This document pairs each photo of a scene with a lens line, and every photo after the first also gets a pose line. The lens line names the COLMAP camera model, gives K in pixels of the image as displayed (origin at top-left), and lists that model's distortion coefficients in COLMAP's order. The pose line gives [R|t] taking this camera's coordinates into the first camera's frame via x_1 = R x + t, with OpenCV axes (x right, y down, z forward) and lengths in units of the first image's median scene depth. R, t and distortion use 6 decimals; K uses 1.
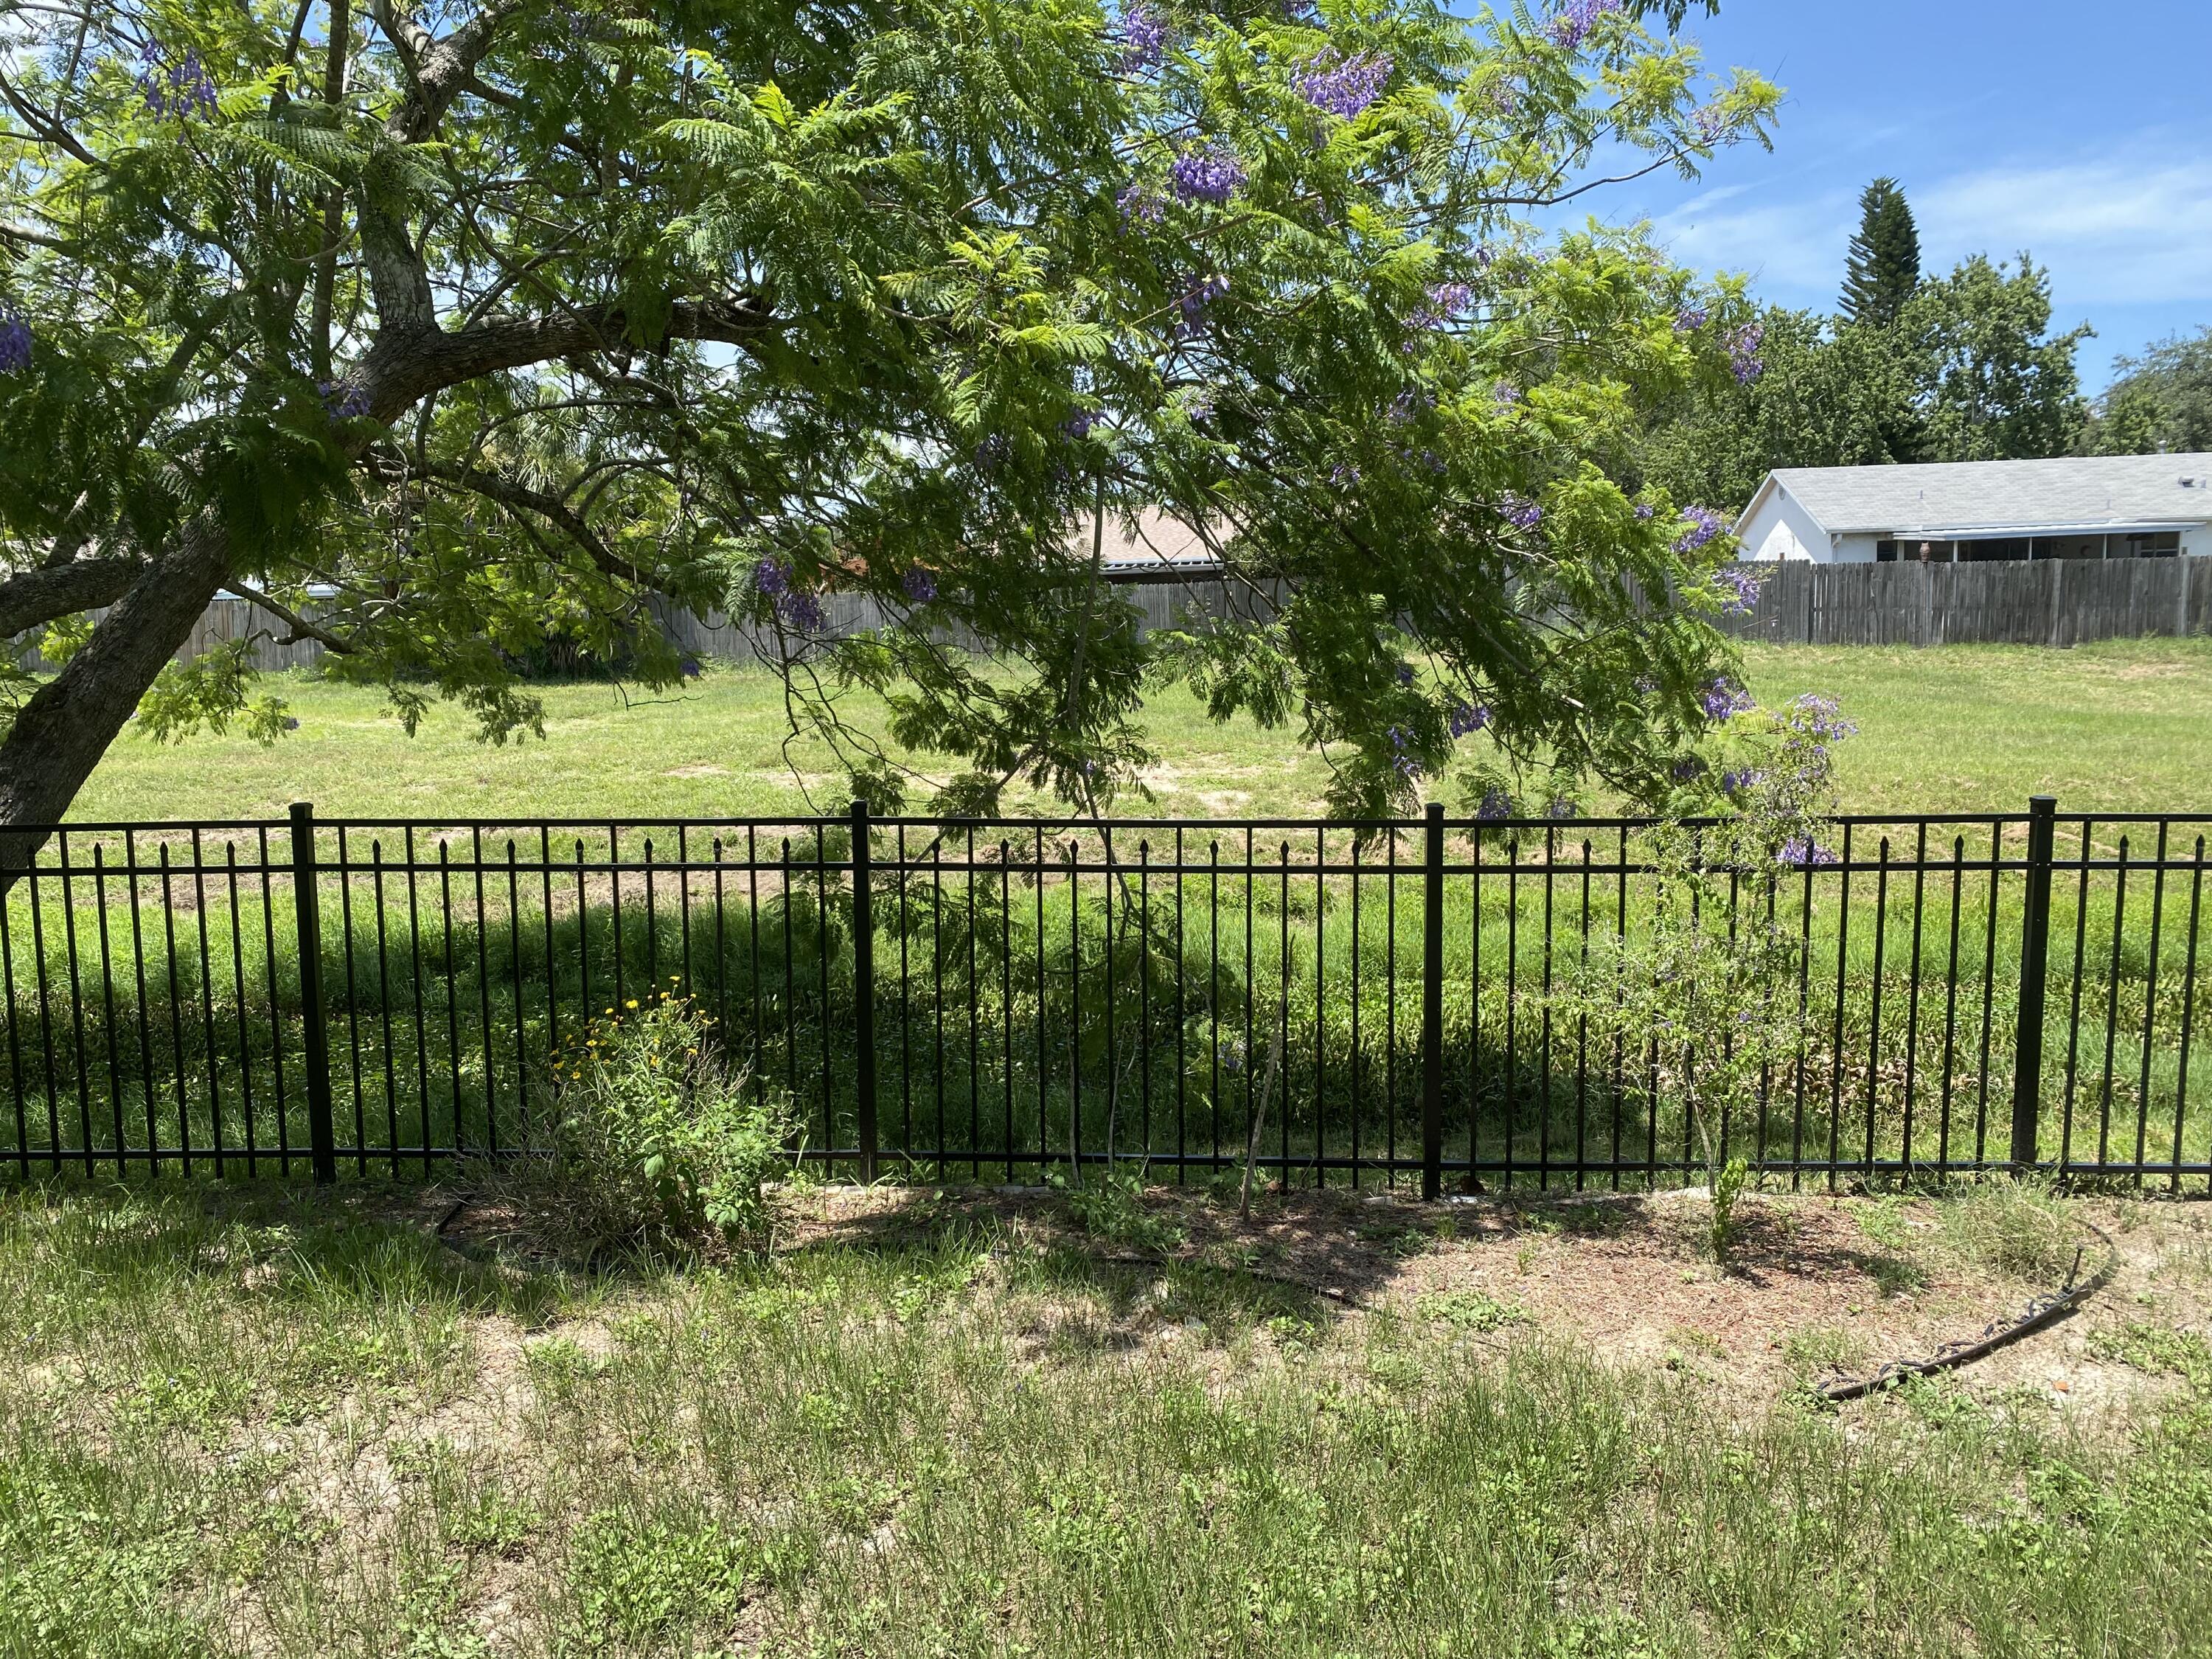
lens RADIAL K [[1680.6, 0, 1061.7], [0, 1680.6, 820.9], [0, 0, 1]] dist [0.009978, -0.002424]
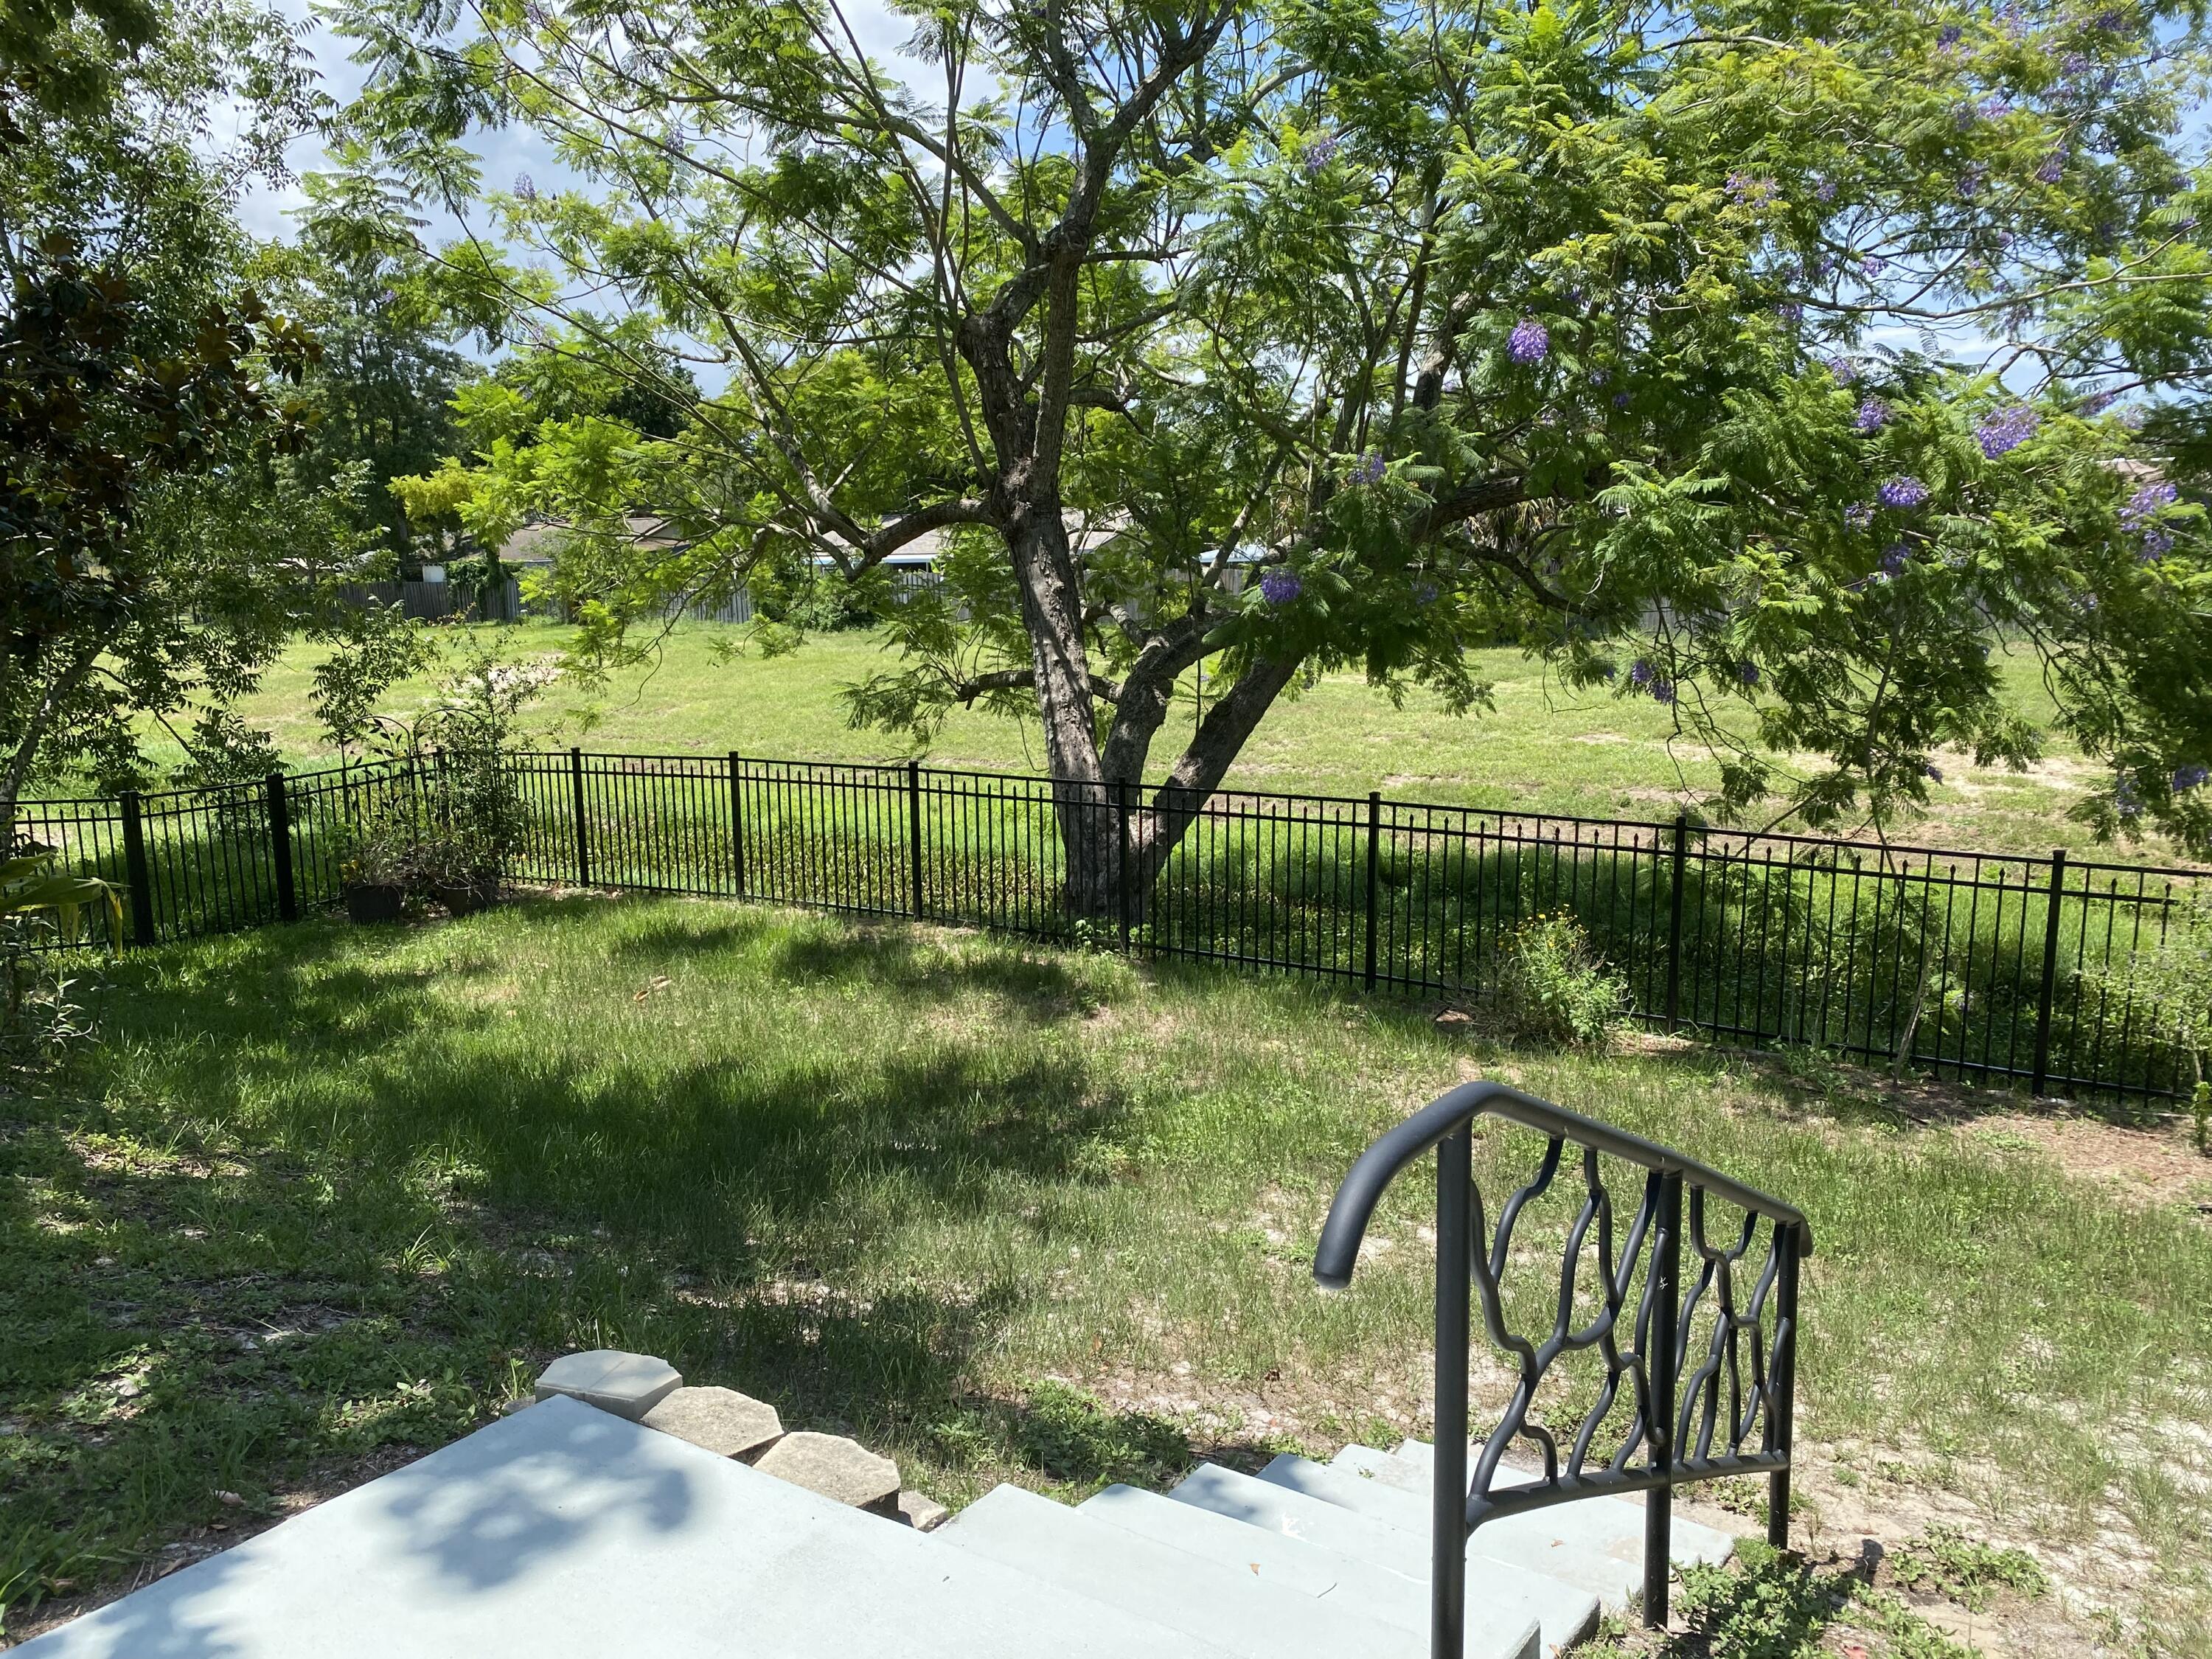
lens RADIAL K [[1680.6, 0, 1061.7], [0, 1680.6, 820.9], [0, 0, 1]] dist [0.009978, -0.002424]
pose [[0.862295, 0.087364, -0.498814, 0.198248], [-0.065829, 0.995987, 0.060641, -0.072292], [0.502110, -0.019454, 0.864585, -0.844298]]
